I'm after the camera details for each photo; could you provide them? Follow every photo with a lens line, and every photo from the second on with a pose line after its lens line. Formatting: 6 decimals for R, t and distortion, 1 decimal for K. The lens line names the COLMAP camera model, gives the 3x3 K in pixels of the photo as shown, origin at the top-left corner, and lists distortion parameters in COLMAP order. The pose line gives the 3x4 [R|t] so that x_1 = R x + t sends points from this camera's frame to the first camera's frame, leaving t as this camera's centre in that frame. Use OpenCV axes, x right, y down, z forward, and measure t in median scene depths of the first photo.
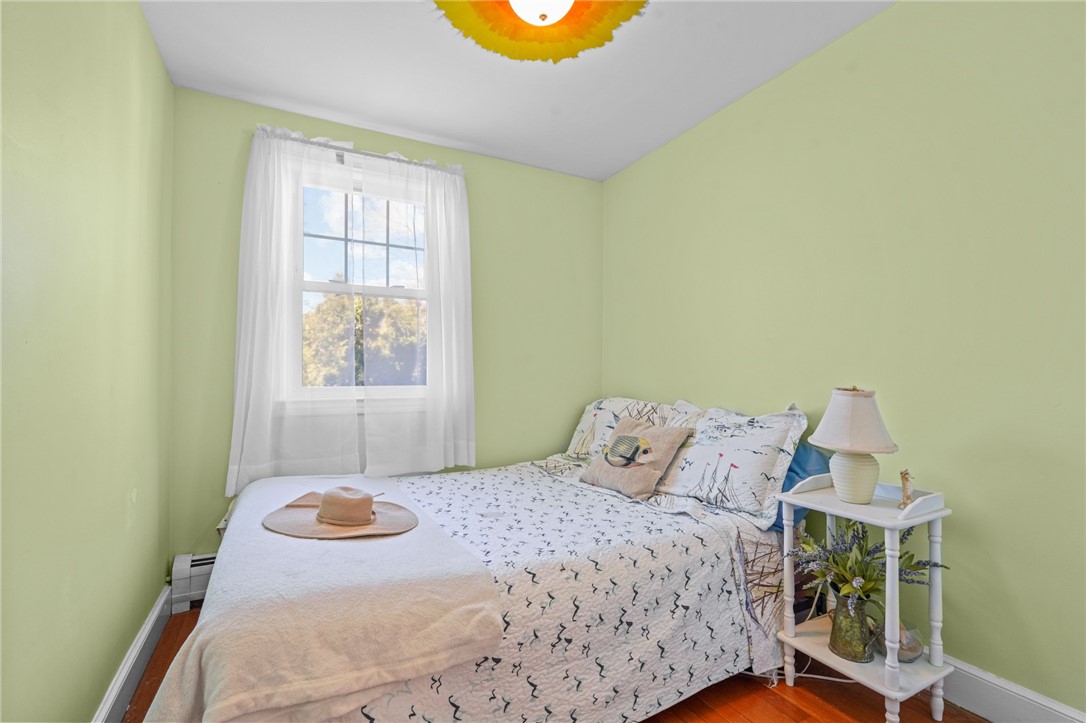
lens RADIAL K [[486.6, 0, 538.2], [0, 486.6, 363.5], [0, 0, 1]] dist [0.011439, -0.007548]
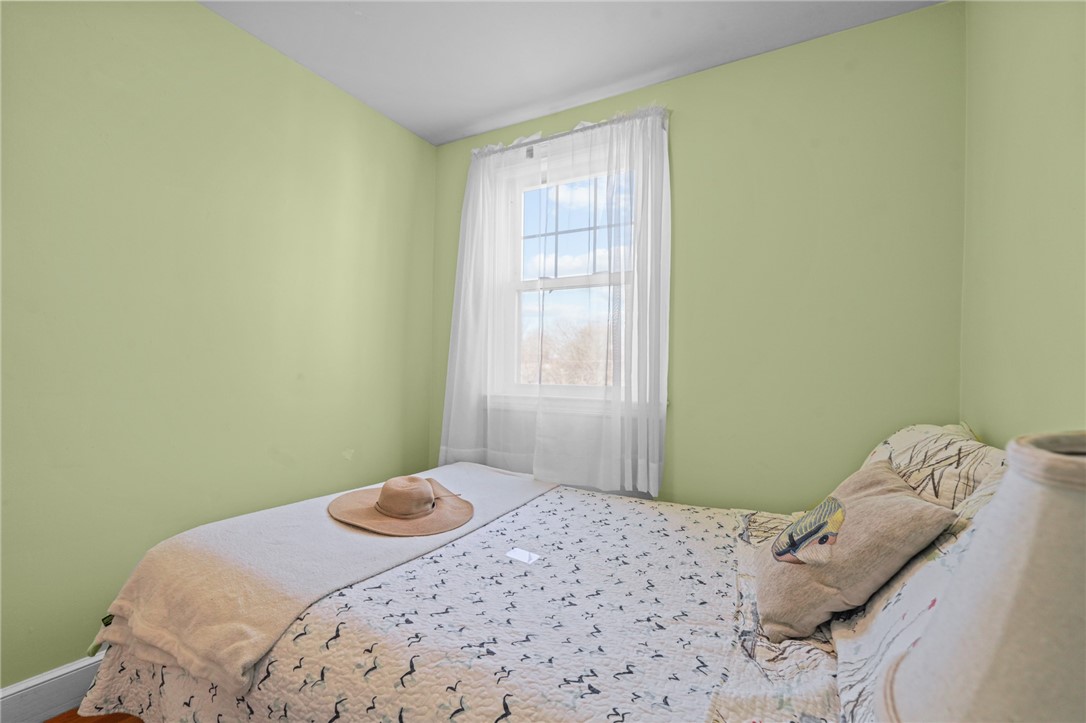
lens RADIAL K [[486.6, 0, 544.3], [0, 486.6, 366.7], [0, 0, 1]] dist [0.011439, -0.007548]
pose [[0.533703, -0.003697, -0.845664, 0.465764], [-0.000802, 0.999988, -0.004878, 0.019401], [0.845671, 0.003281, 0.533694, 0.520108]]
